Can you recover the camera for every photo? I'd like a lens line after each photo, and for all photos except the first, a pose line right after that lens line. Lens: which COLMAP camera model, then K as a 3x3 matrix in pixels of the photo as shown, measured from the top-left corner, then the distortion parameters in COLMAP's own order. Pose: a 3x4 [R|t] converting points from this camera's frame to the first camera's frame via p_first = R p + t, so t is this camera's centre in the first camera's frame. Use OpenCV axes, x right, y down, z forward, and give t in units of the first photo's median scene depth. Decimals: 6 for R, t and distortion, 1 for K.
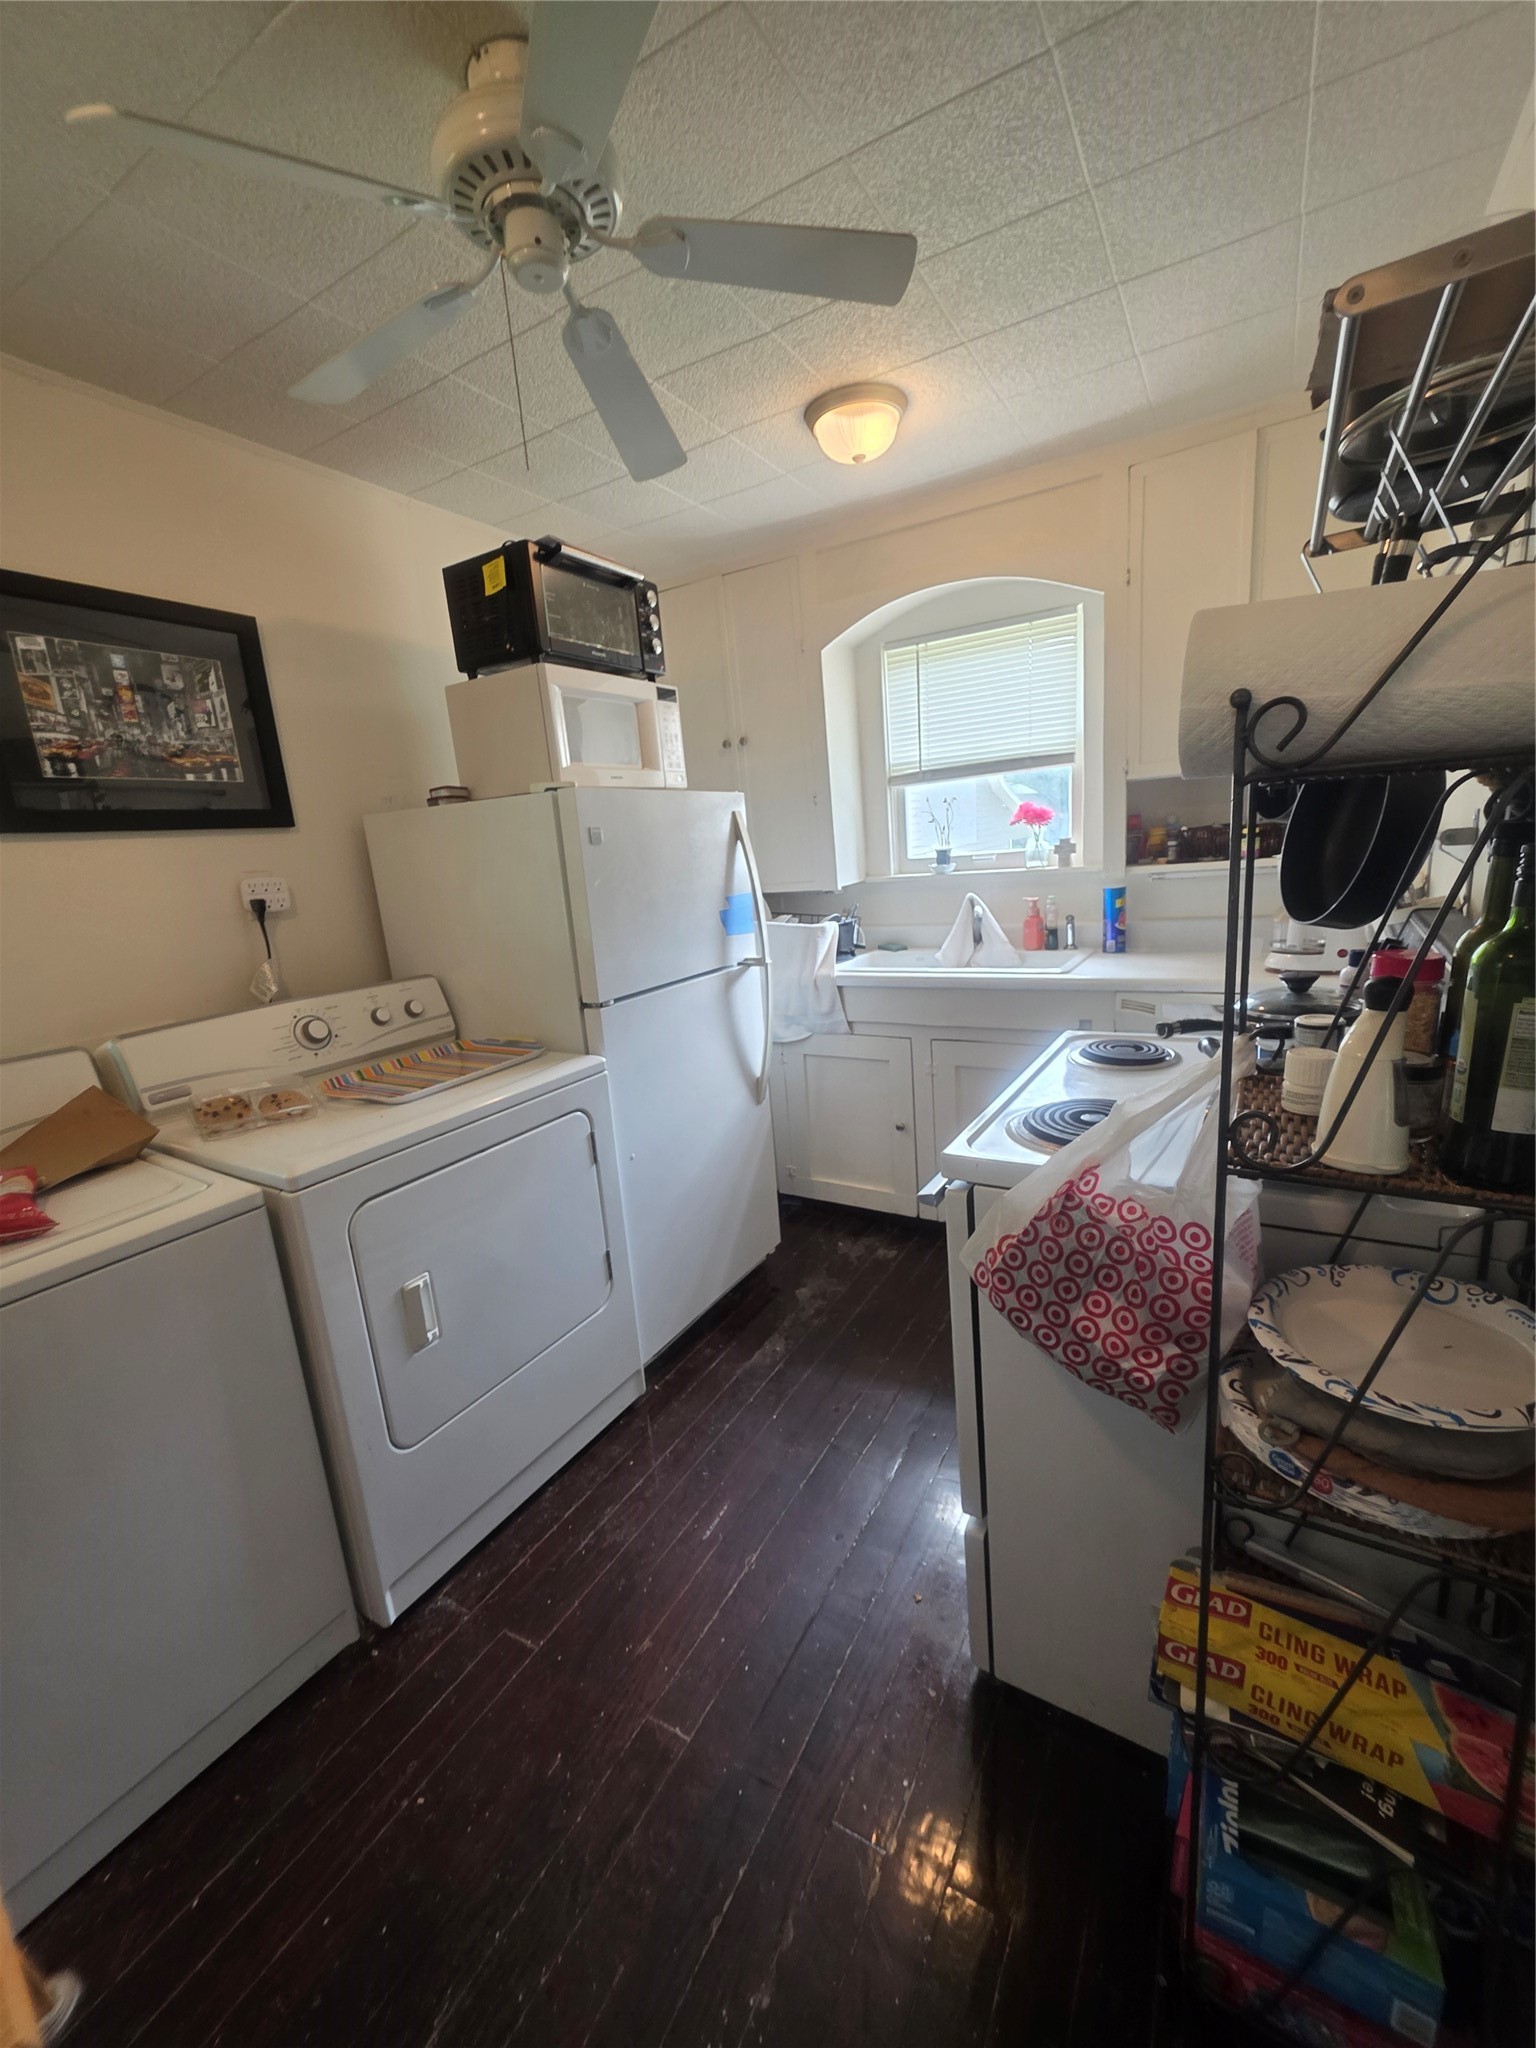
lens RADIAL K [[820.6, 0, 769.8], [0, 820.6, 1032.0], [0, 0, 1]] dist [0.003290, -0.000332]
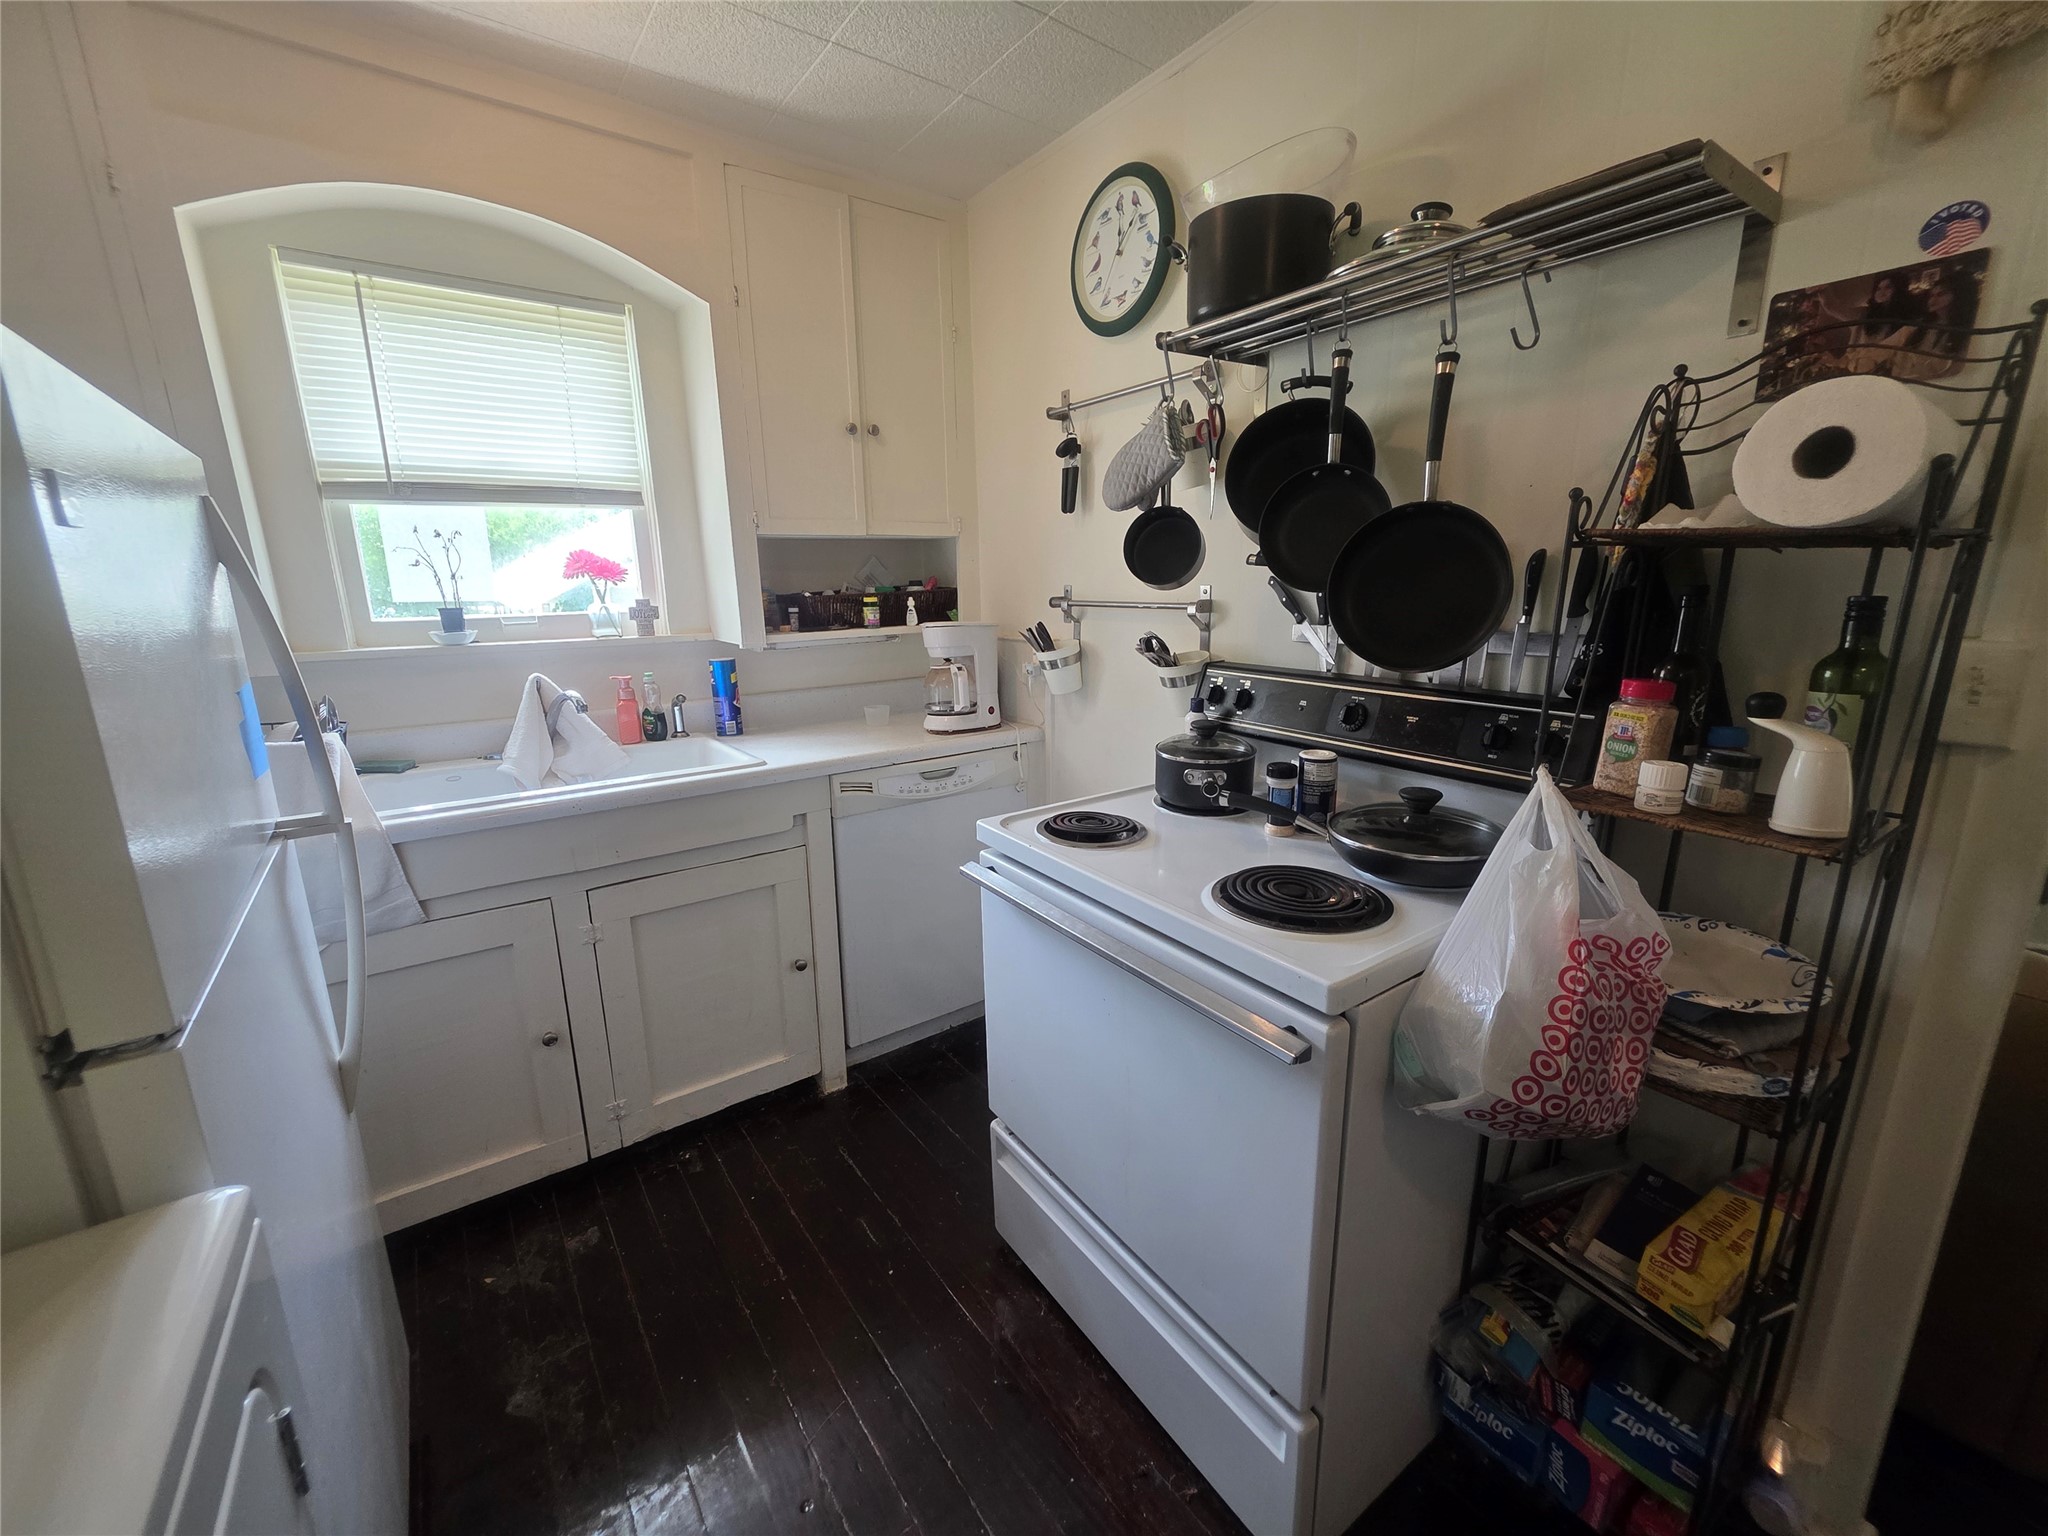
lens RADIAL K [[820.6, 0, 1025.2], [0, 820.6, 769.6], [0, 0, 1]] dist [0.003290, -0.000332]
pose [[0.405919, -0.139357, 0.903222, -0.341731], [0.184726, 0.980417, 0.068250, -0.092440], [-0.895045, 0.139145, 0.423712, 0.537832]]
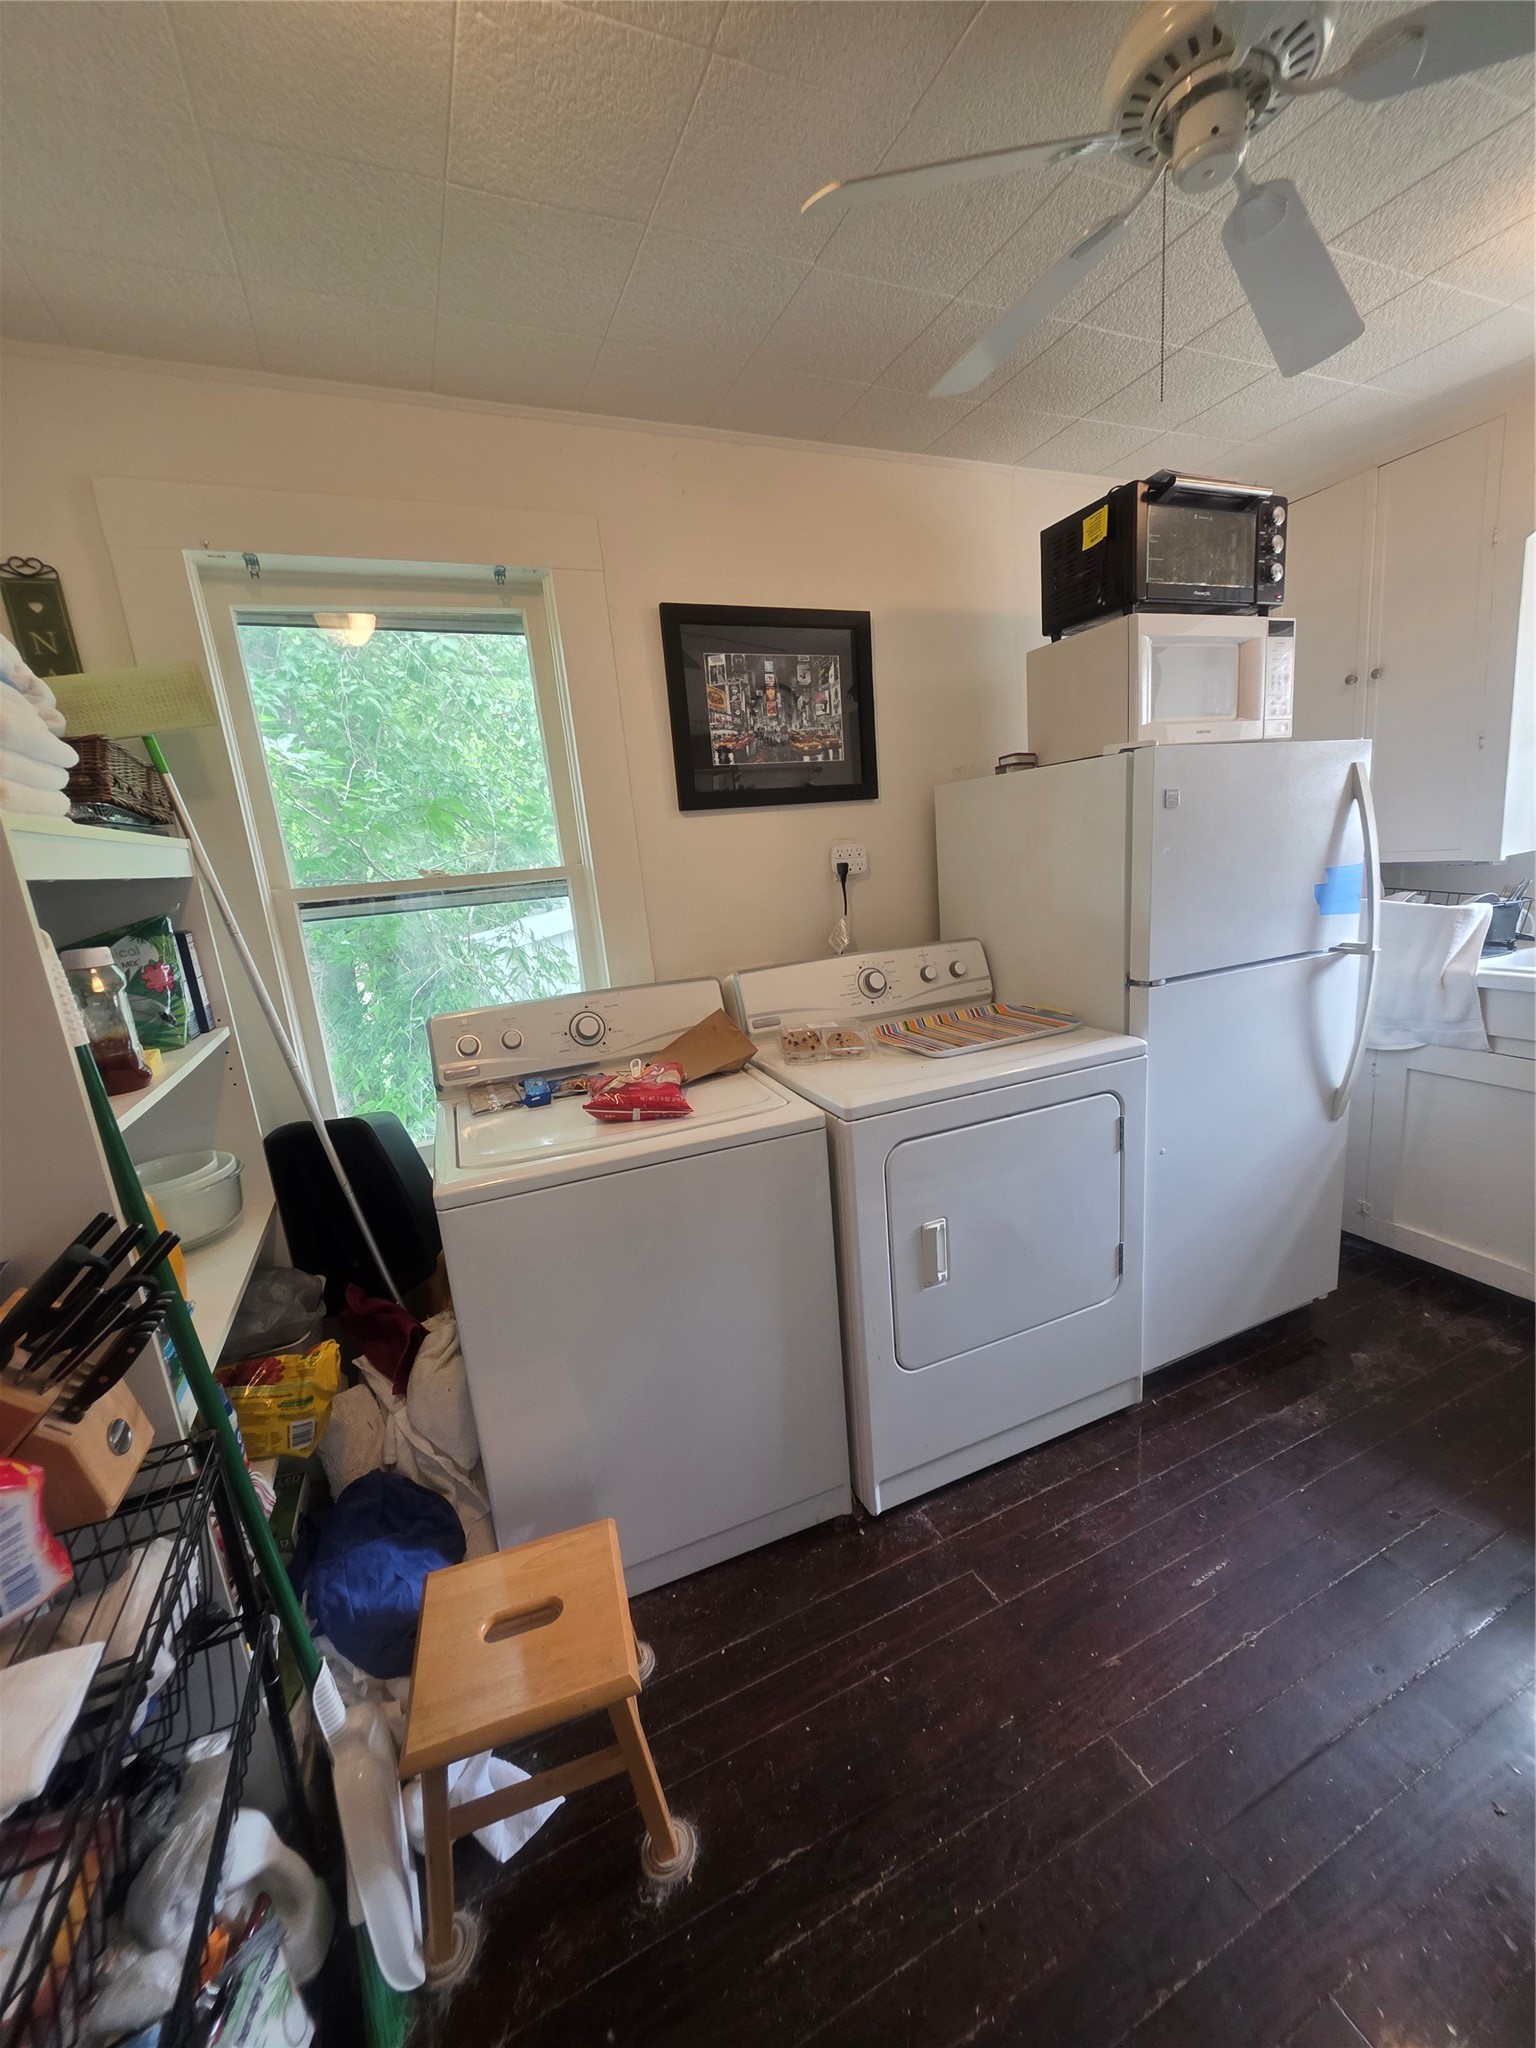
lens RADIAL K [[820.6, 0, 776.7], [0, 820.6, 1030.1], [0, 0, 1]] dist [0.003290, -0.000332]
pose [[0.816239, 0.130433, -0.562798, -0.021245], [-0.107828, 0.991457, 0.073393, -0.003583], [0.567562, 0.000780, 0.823330, -0.002164]]
